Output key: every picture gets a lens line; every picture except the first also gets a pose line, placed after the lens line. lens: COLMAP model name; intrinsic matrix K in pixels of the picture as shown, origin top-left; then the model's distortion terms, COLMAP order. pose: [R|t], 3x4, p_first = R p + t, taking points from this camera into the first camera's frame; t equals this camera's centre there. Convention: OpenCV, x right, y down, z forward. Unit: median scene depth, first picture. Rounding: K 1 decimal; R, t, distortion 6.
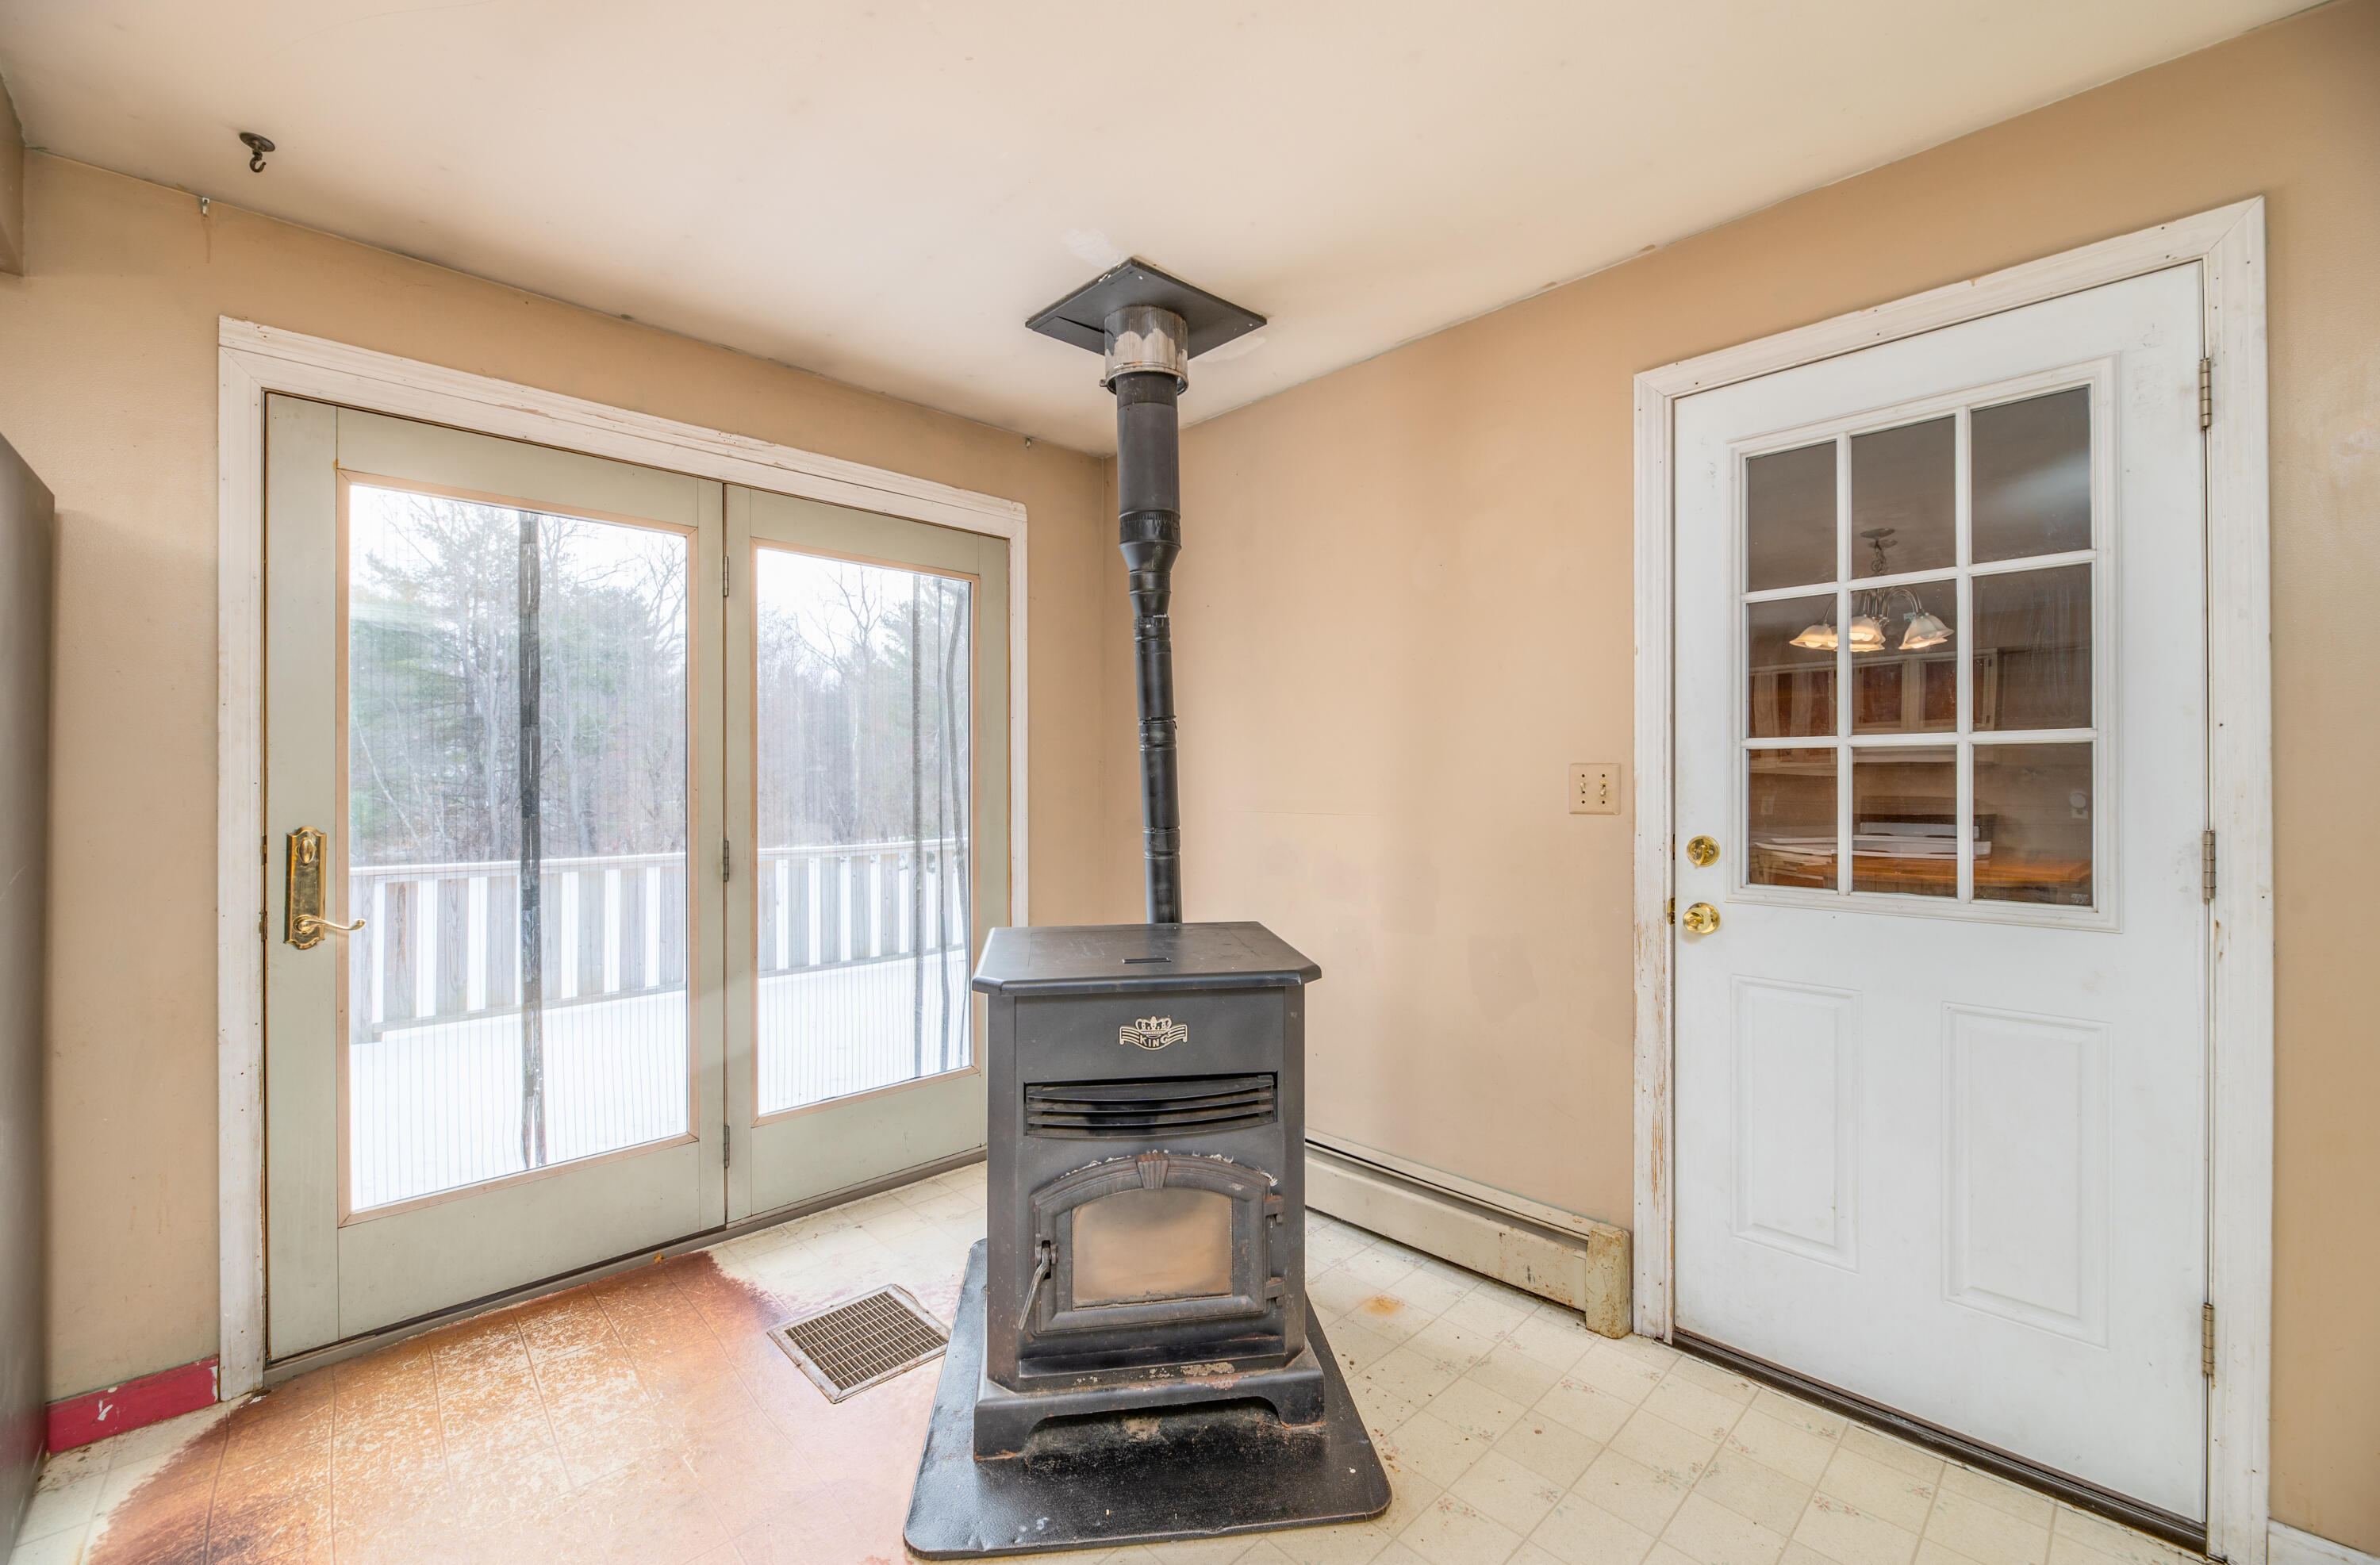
lens RADIAL K [[971.4, 0, 1195.2], [0, 971.4, 780.9], [0, 0, 1]] dist [-0.010129, 0.000059]
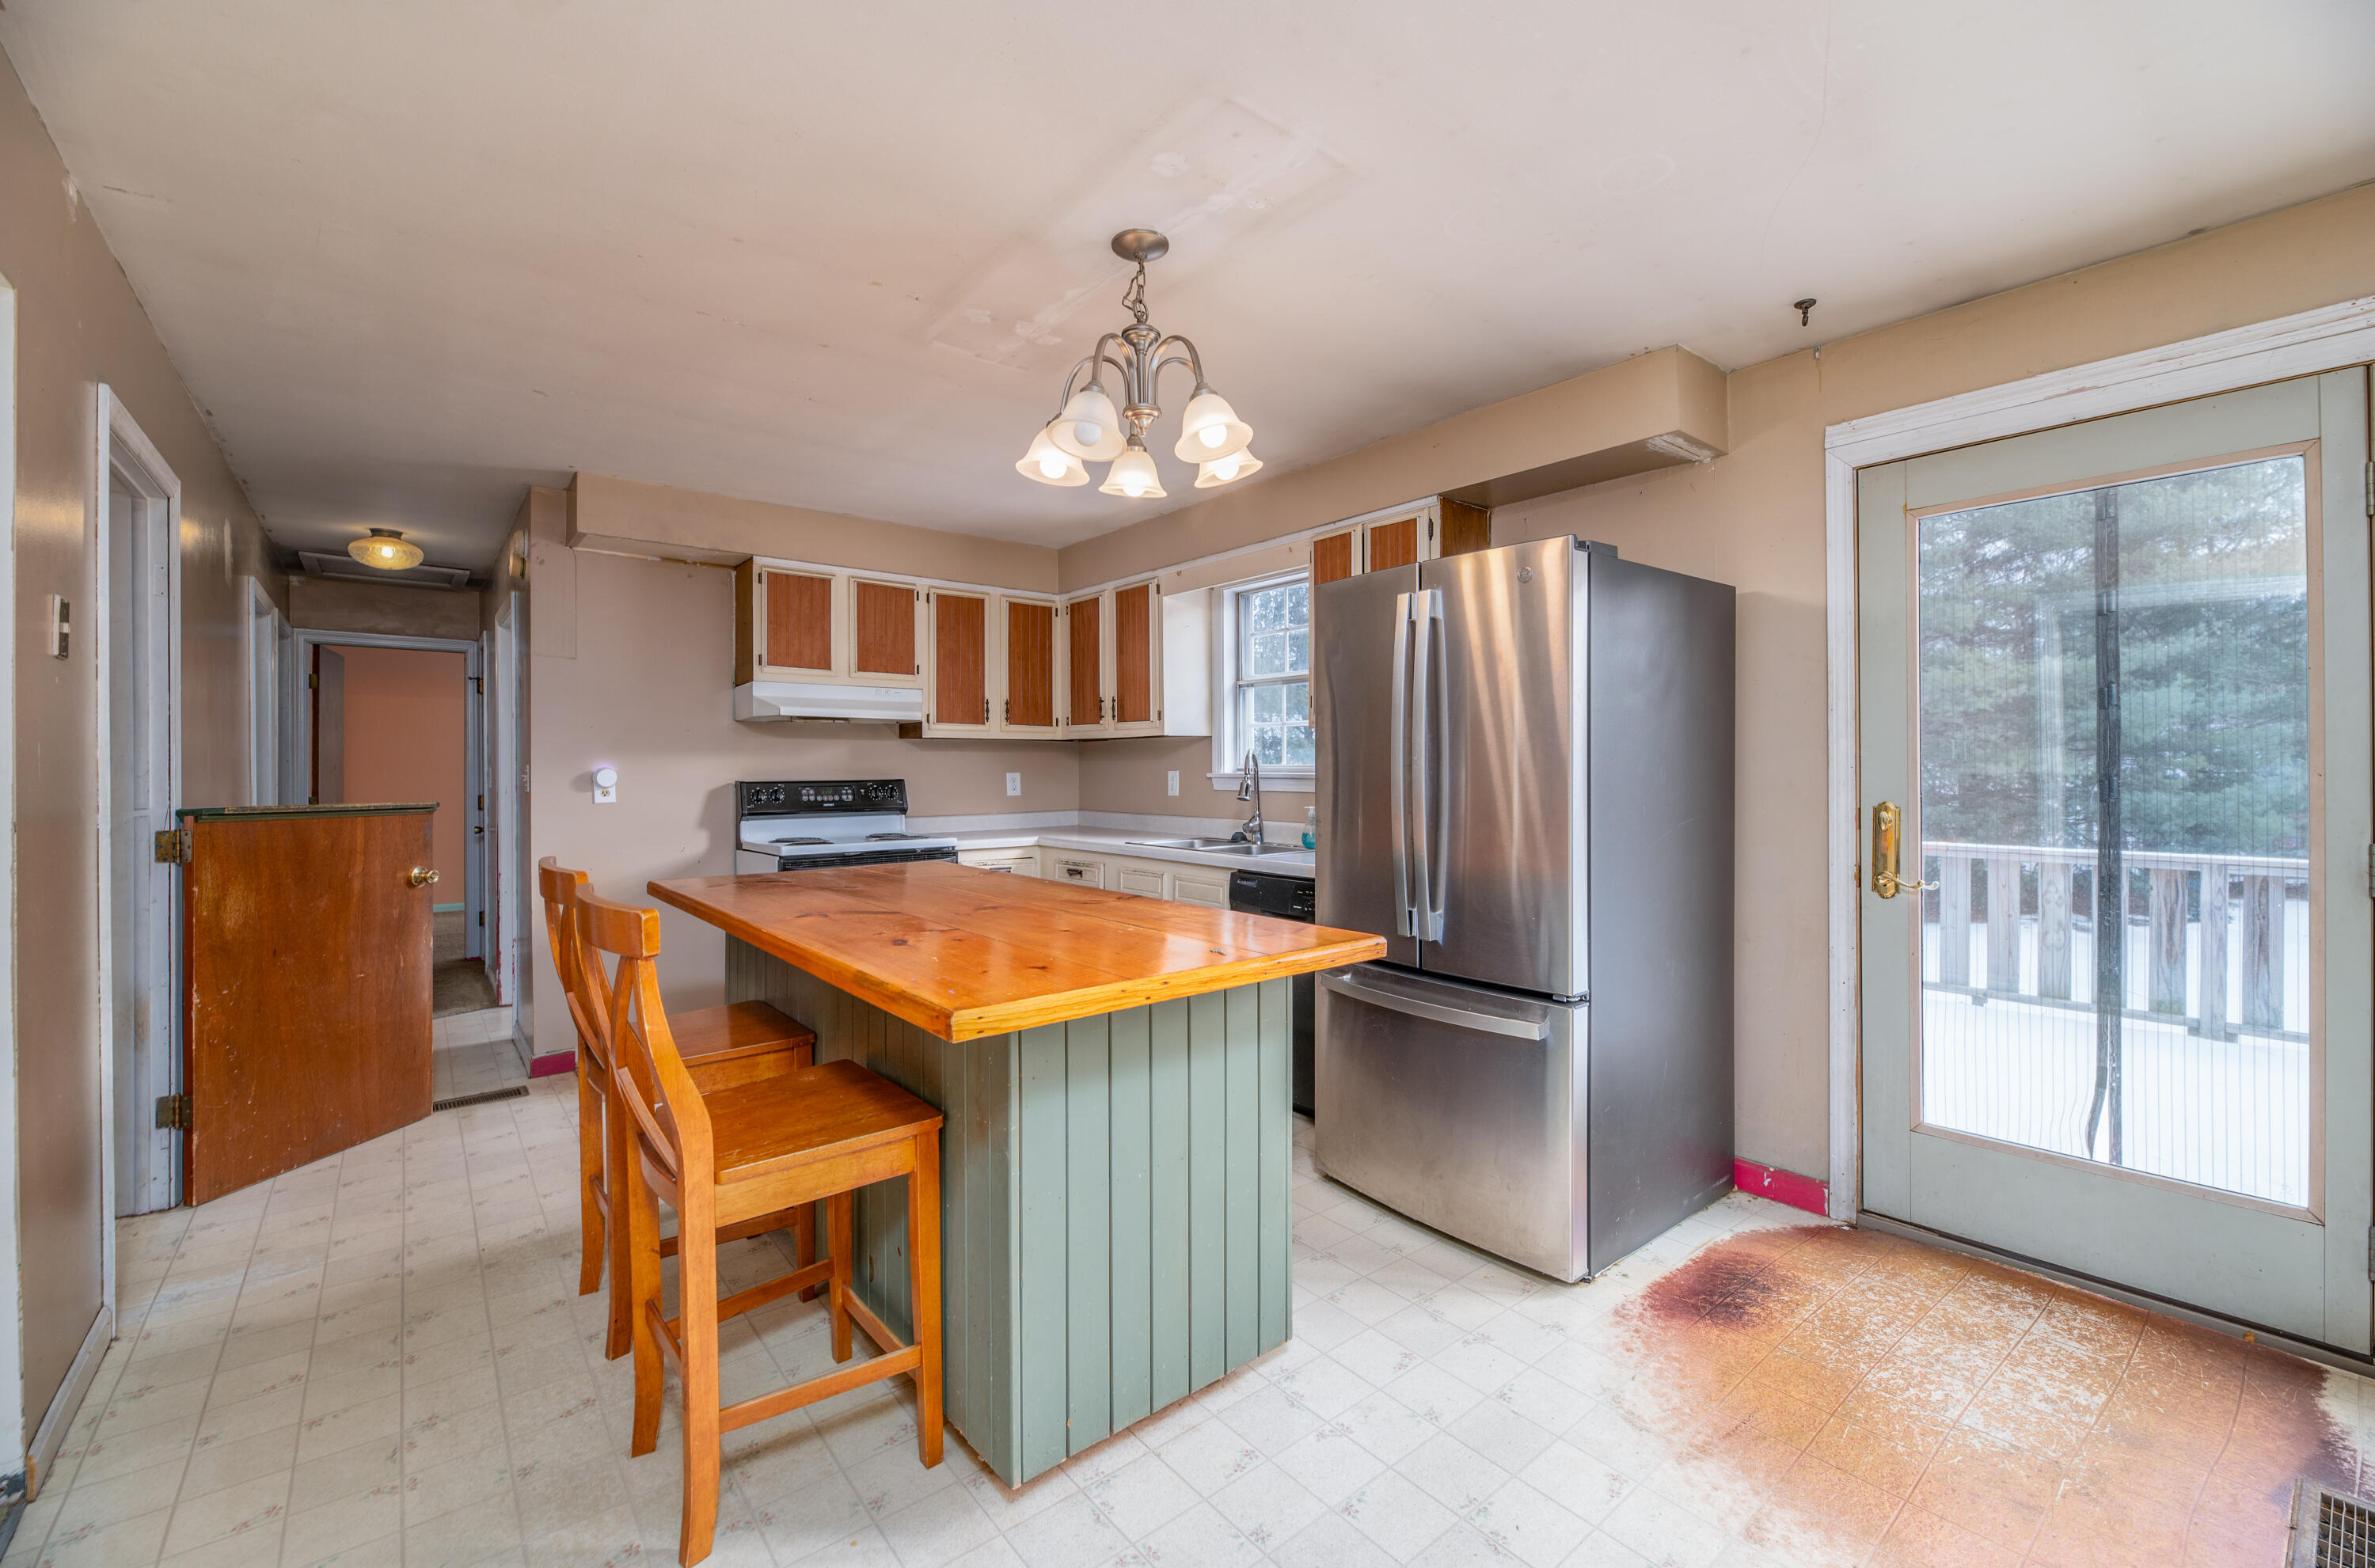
lens RADIAL K [[969.4, 0, 1195.8], [0, 969.4, 778.1], [0, 0, 1]] dist [-0.010129, 0.000059]
pose [[-0.084820, 0.010826, -0.996338, 0.416524], [0.005351, 0.999931, 0.010410, -0.002035], [0.996382, -0.004448, -0.084872, 0.205382]]
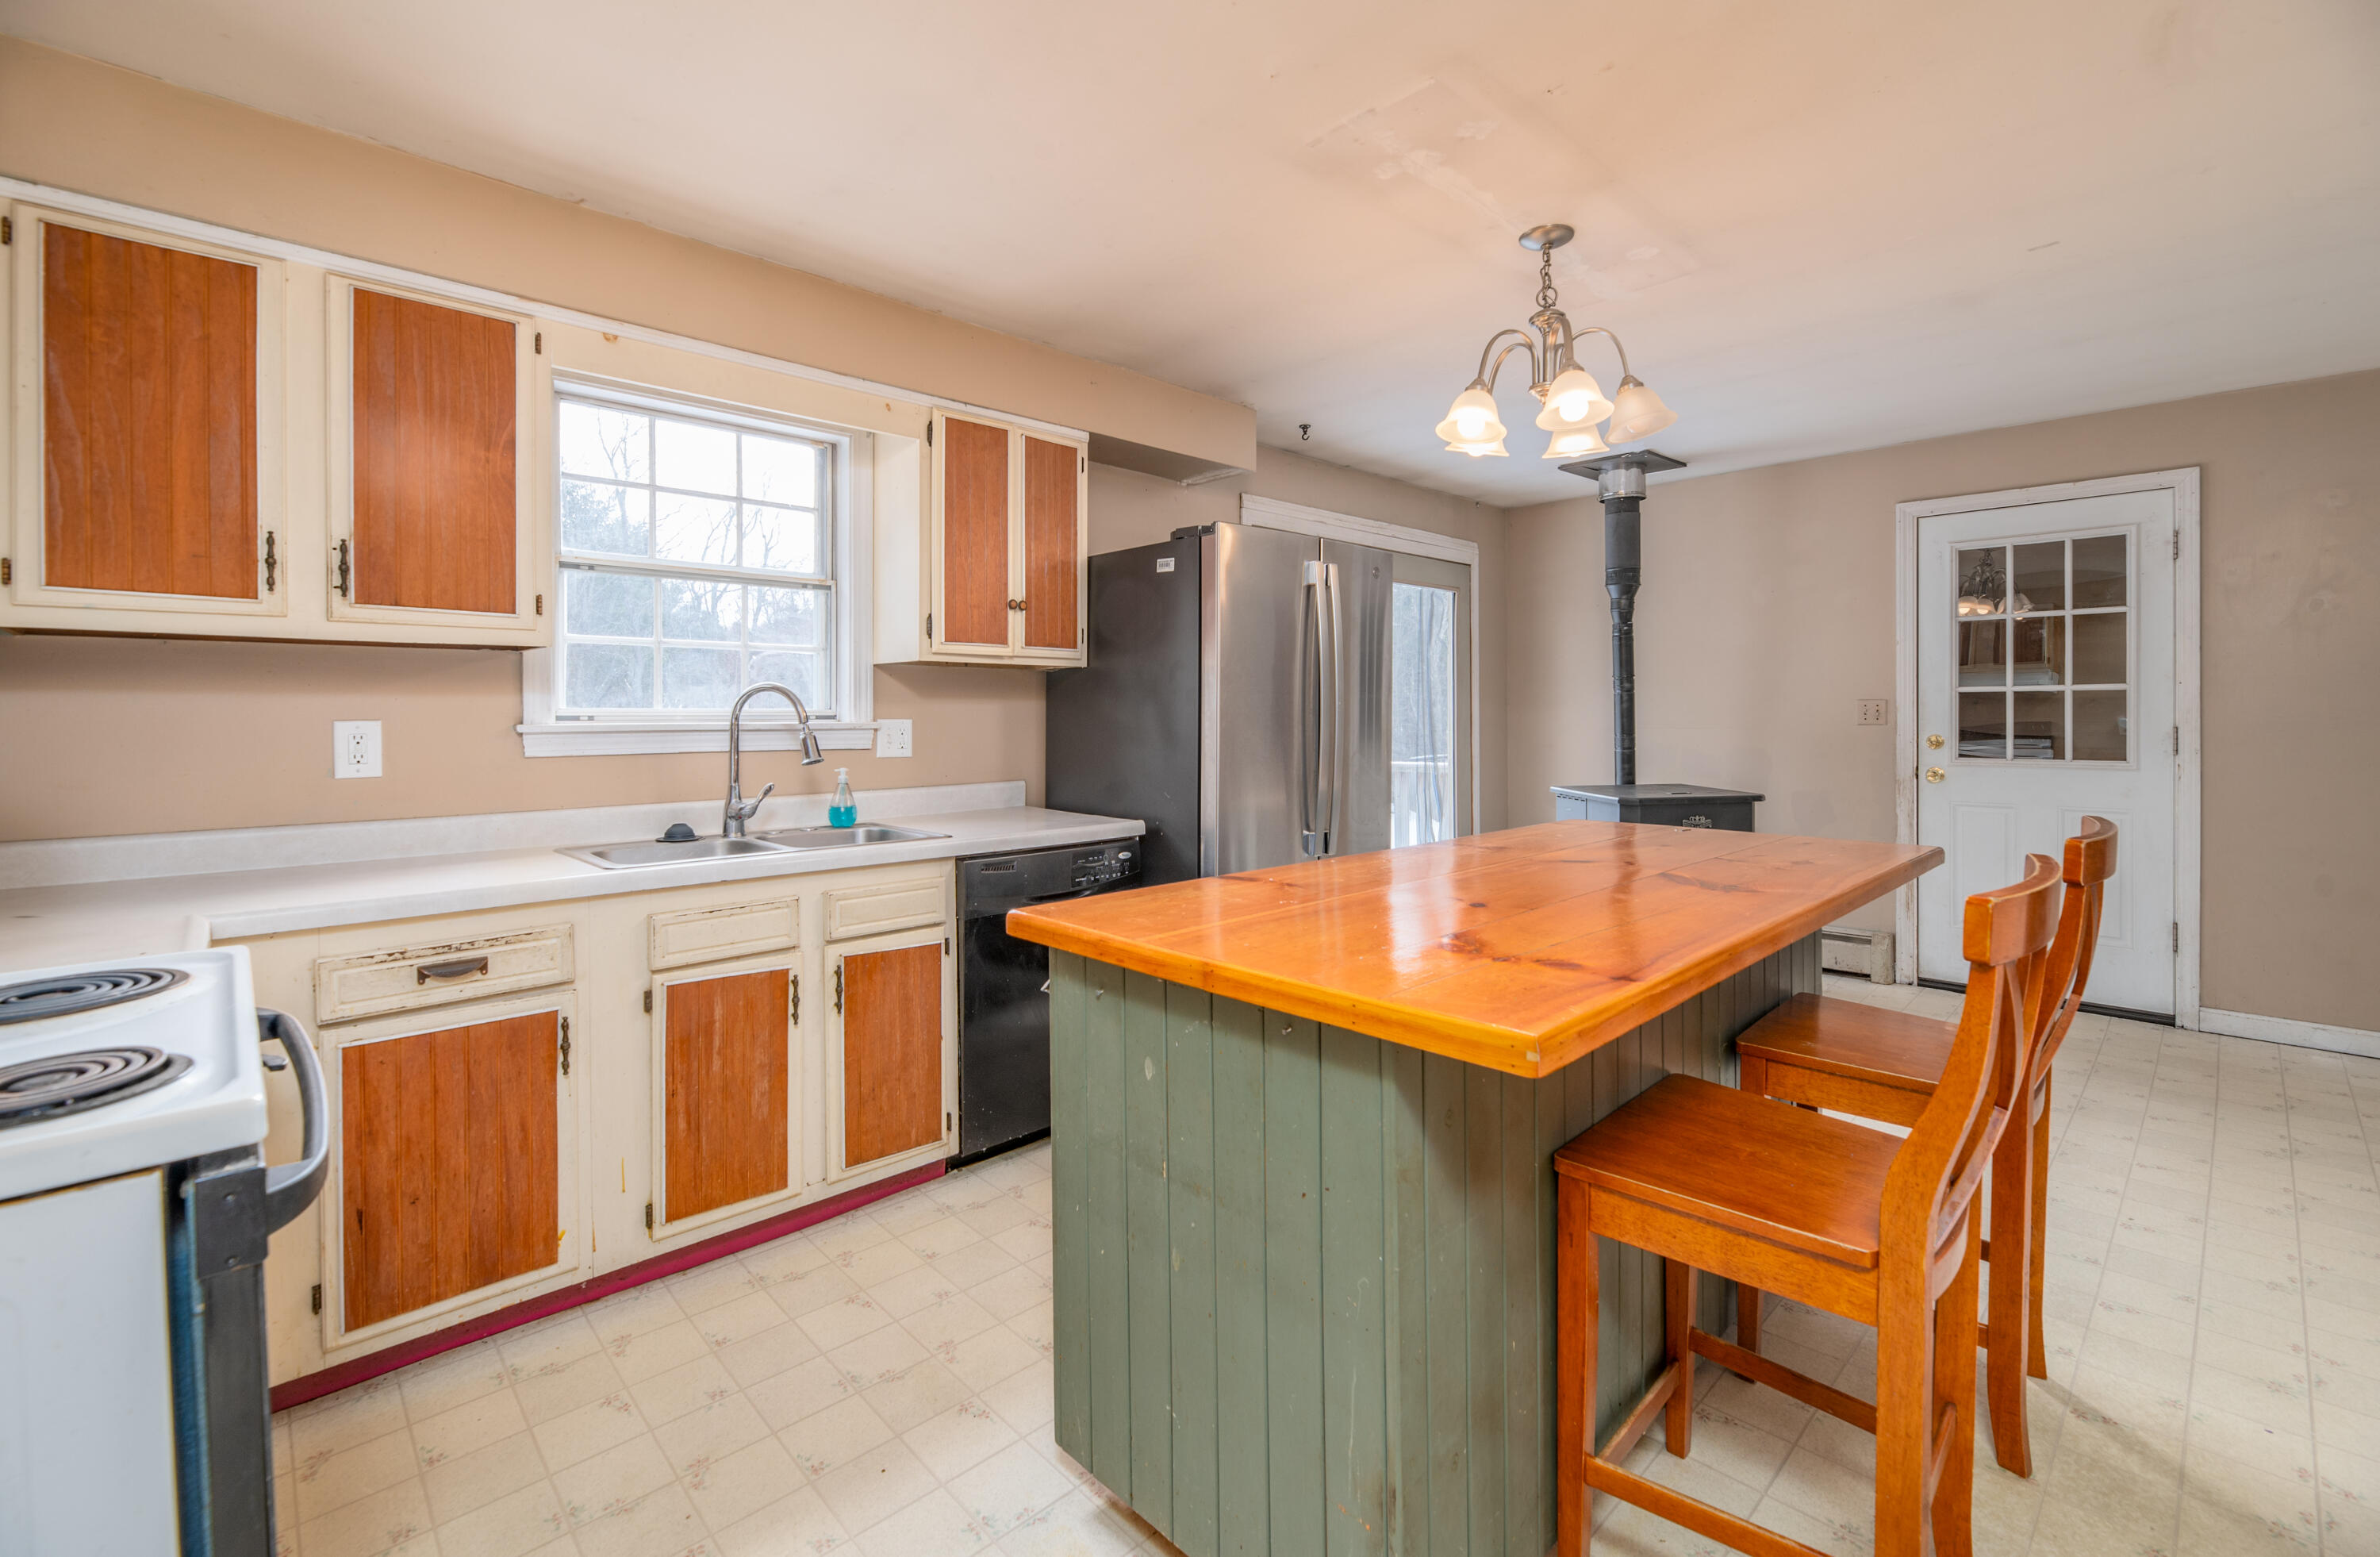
lens RADIAL K [[977.9, 0, 1209.1], [0, 977.9, 723.7], [0, 0, 1]] dist [-0.003685, -0.001201]
pose [[0.999865, -0.006200, -0.015210, -1.003814], [0.006371, 0.999916, 0.011262, 0.001048], [0.015139, -0.011358, 0.999821, -1.113636]]
